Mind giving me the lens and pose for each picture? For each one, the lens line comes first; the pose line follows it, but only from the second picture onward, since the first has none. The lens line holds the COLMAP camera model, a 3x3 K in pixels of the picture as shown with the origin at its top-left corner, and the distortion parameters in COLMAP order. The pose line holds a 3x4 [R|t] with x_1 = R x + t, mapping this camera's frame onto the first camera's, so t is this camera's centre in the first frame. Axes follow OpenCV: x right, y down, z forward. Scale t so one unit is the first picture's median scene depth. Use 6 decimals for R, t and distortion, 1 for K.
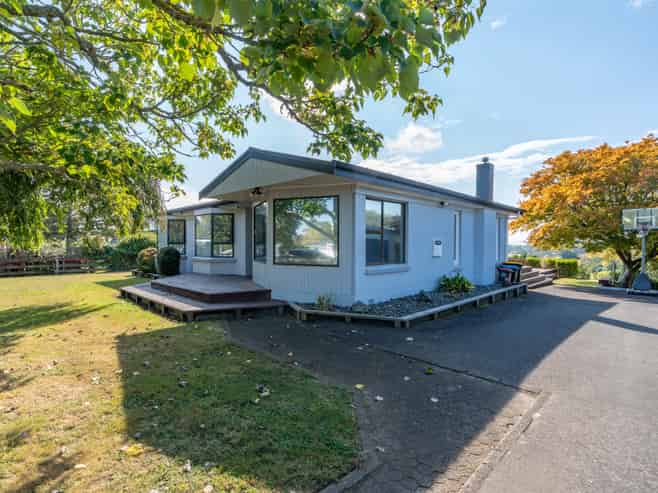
lens RADIAL K [[333.2, 0, 326.6], [0, 333.2, 248.1], [0, 0, 1]] dist [-0.014370, 0.001781]
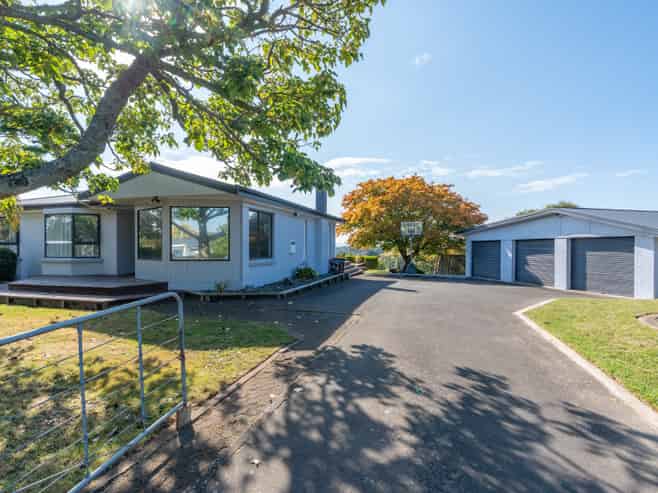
lens RADIAL K [[333.2, 0, 326.6], [0, 333.2, 248.1], [0, 0, 1]] dist [-0.014370, 0.001781]
pose [[0.880437, -0.005250, 0.474134, -0.179882], [0.008128, 0.999959, -0.004021, 0.010080], [-0.474093, 0.007394, 0.880443, -0.249612]]
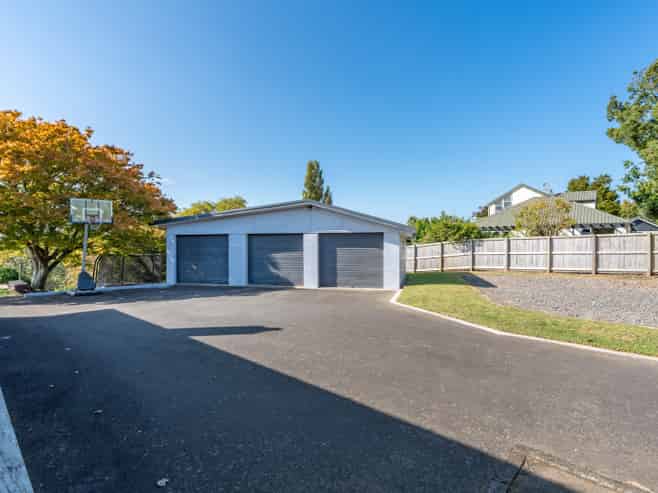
lens RADIAL K [[334.0, 0, 329.0], [0, 334.0, 246.5], [0, 0, 1]] dist [0.000578, 0.000146]
pose [[-0.058601, -0.019393, 0.998093, 0.005382], [0.012736, 0.999715, 0.020172, -0.001546], [-0.998200, 0.013894, -0.058338, 0.419486]]
